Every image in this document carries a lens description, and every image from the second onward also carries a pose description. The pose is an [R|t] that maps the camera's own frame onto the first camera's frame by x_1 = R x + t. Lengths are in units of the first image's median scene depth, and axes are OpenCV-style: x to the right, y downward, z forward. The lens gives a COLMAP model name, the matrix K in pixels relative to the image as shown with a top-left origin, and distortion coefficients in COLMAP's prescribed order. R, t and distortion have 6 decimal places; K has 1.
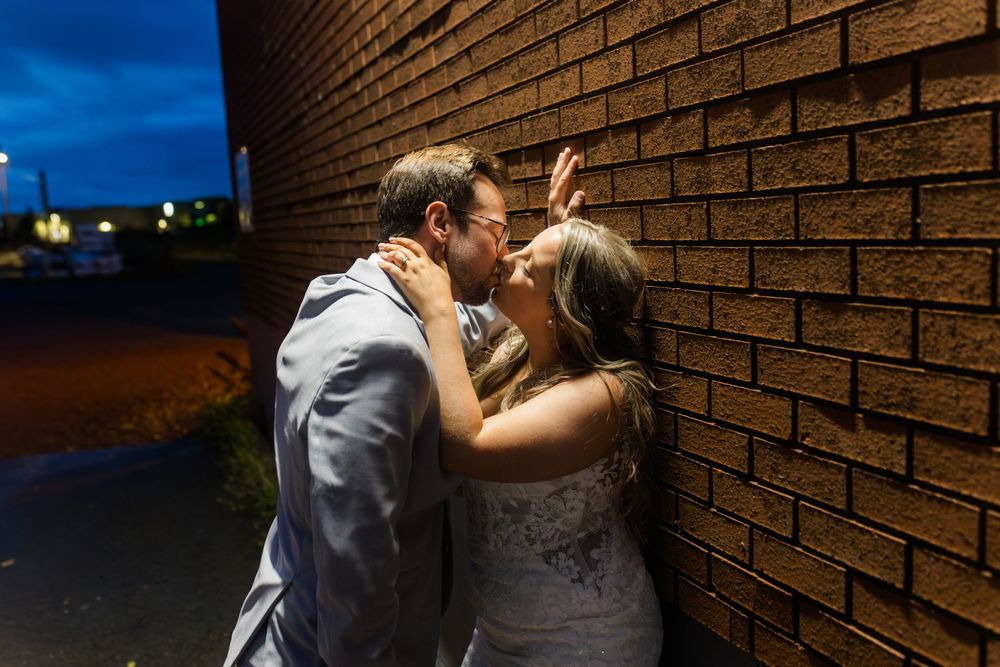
lens RADIAL K [[802.6, 0, 533.4], [0, 802.6, 333.4], [0, 0, 1]] dist [0.060417, -0.134525]
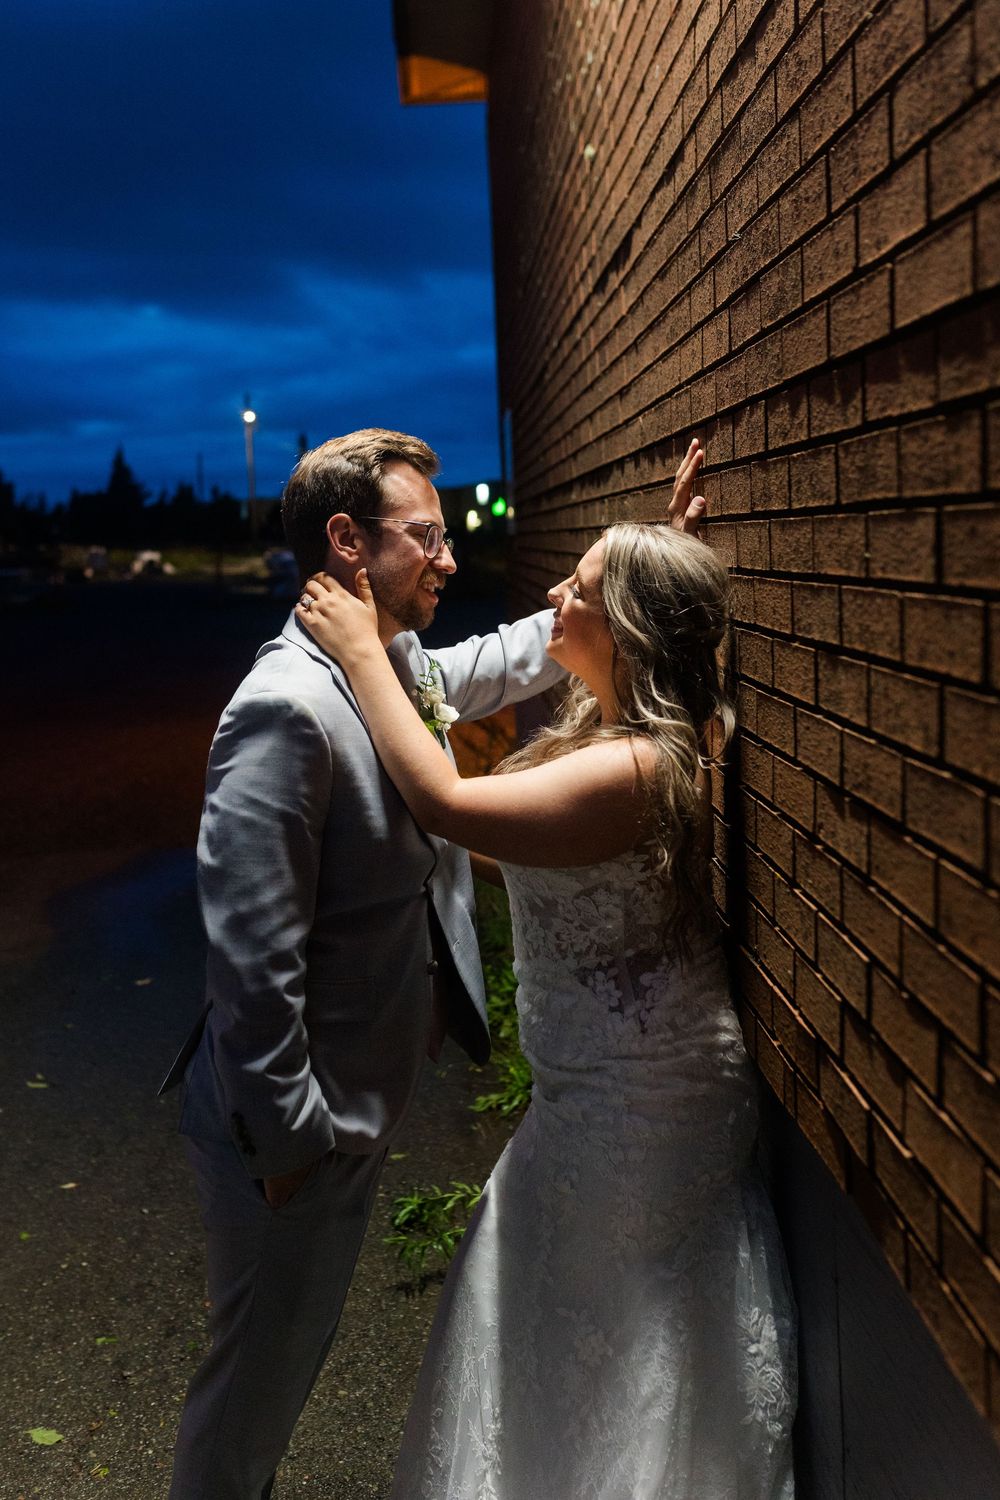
lens RADIAL K [[1424.6, 0, 500.3], [0, 1424.6, 631.4], [0, 0, 1]] dist [0.009534, 0.007322]
pose [[0.915282, -0.002544, -0.402805, 0.504314], [-0.014696, 0.999103, -0.039703, -0.001178], [0.402545, 0.042259, 0.914424, -0.315591]]
